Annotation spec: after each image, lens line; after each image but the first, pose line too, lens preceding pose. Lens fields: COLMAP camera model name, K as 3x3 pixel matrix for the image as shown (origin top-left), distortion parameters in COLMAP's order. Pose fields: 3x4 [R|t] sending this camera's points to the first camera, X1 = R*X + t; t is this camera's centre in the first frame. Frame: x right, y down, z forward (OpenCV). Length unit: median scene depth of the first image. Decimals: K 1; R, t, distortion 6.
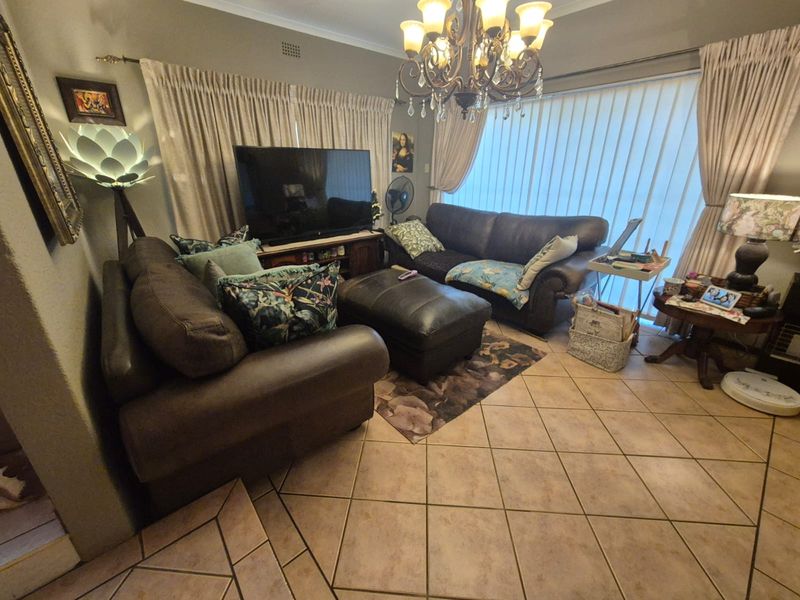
lens RADIAL K [[327.3, 0, 397.5], [0, 327.3, 295.6], [0, 0, 1]] dist [-0.000819, -0.000094]
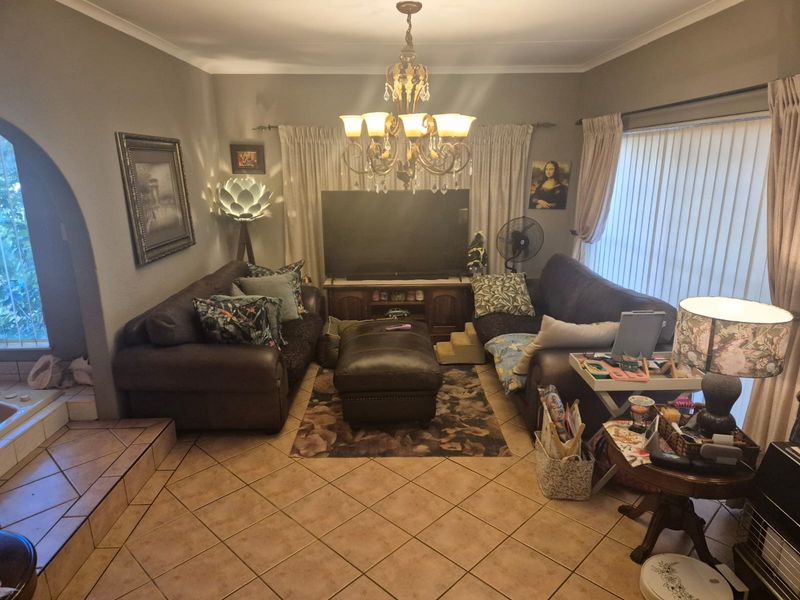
lens RADIAL K [[522.4, 0, 400.3], [0, 522.4, 307.3], [0, 0, 1]] dist [0.041509, -0.003692]
pose [[0.770402, 0.166861, -0.615336, 0.987851], [-0.228583, 0.973270, -0.022264, -0.087514], [0.595173, 0.157808, 0.787950, -0.241843]]
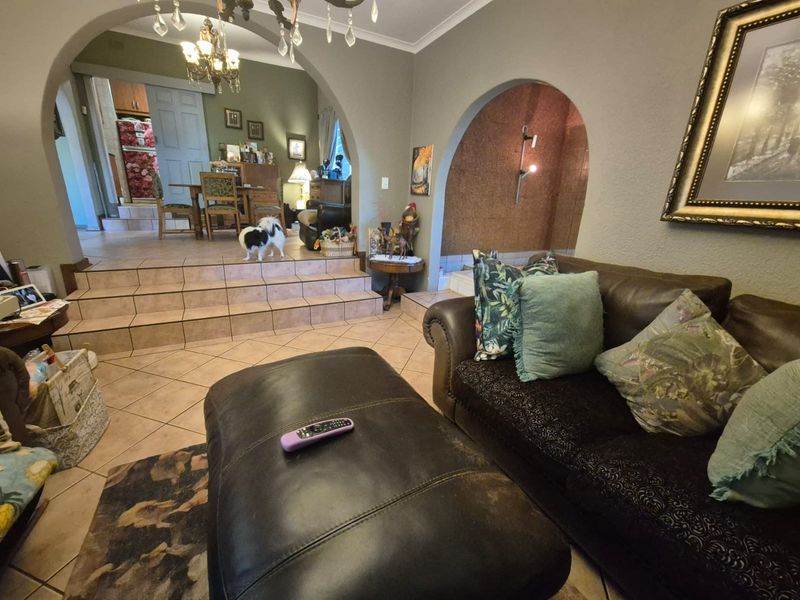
lens RADIAL K [[327.3, 0, 397.5], [0, 327.3, 295.6], [0, 0, 1]] dist [-0.000819, -0.000094]
pose [[-0.976078, -0.093017, 0.196517, -0.099569], [0.048178, 0.788859, 0.612683, -0.374223], [-0.212015, 0.607495, -0.765506, 1.149297]]
